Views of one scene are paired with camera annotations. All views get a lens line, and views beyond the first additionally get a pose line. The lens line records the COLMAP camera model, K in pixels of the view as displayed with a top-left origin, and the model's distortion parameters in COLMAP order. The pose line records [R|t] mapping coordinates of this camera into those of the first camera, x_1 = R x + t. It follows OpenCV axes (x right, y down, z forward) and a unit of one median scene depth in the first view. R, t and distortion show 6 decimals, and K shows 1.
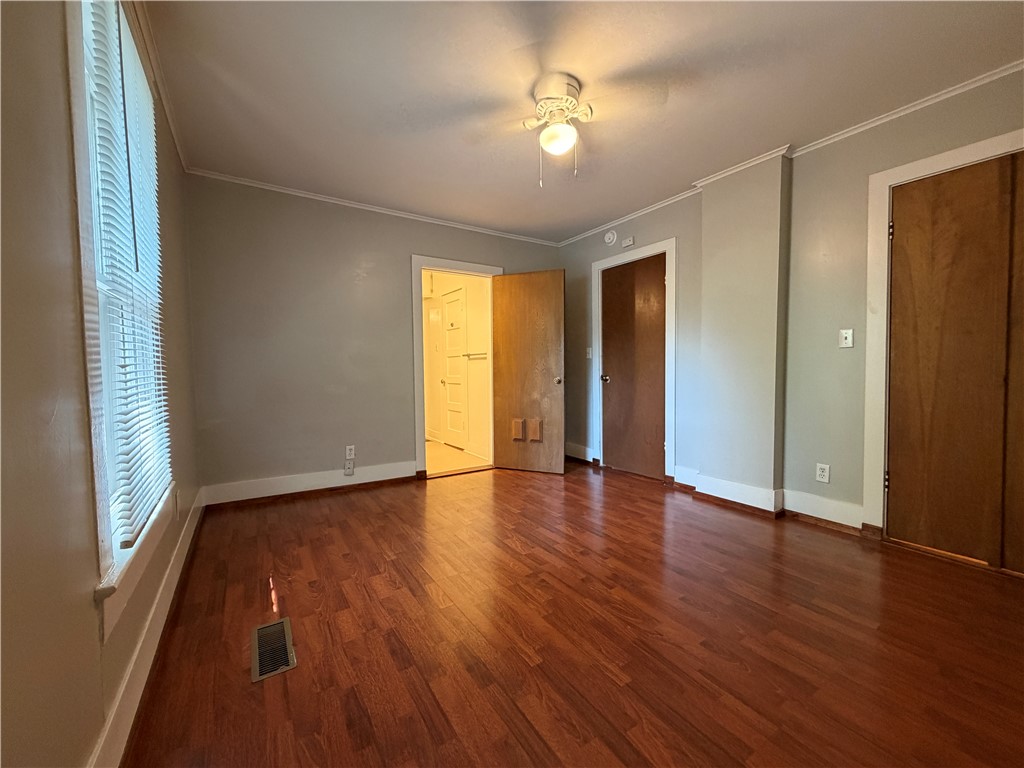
lens RADIAL K [[406.8, 0, 511.9], [0, 406.8, 386.3], [0, 0, 1]] dist [0.000200, 0.000140]
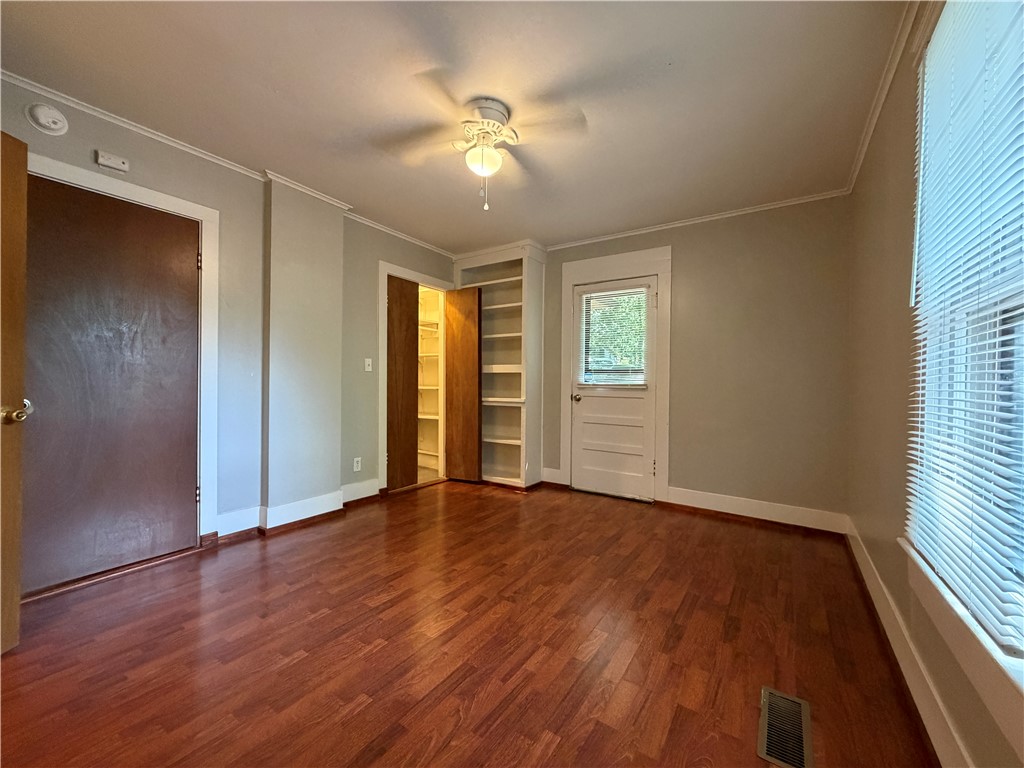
lens RADIAL K [[406.8, 0, 511.8], [0, 406.8, 383.9], [0, 0, 1]] dist [0.000200, 0.000140]
pose [[-0.392514, 0.001652, 0.919744, -0.959531], [0.031053, 0.999452, 0.011457, -0.073072], [-0.919222, 0.033058, -0.392351, 1.536116]]
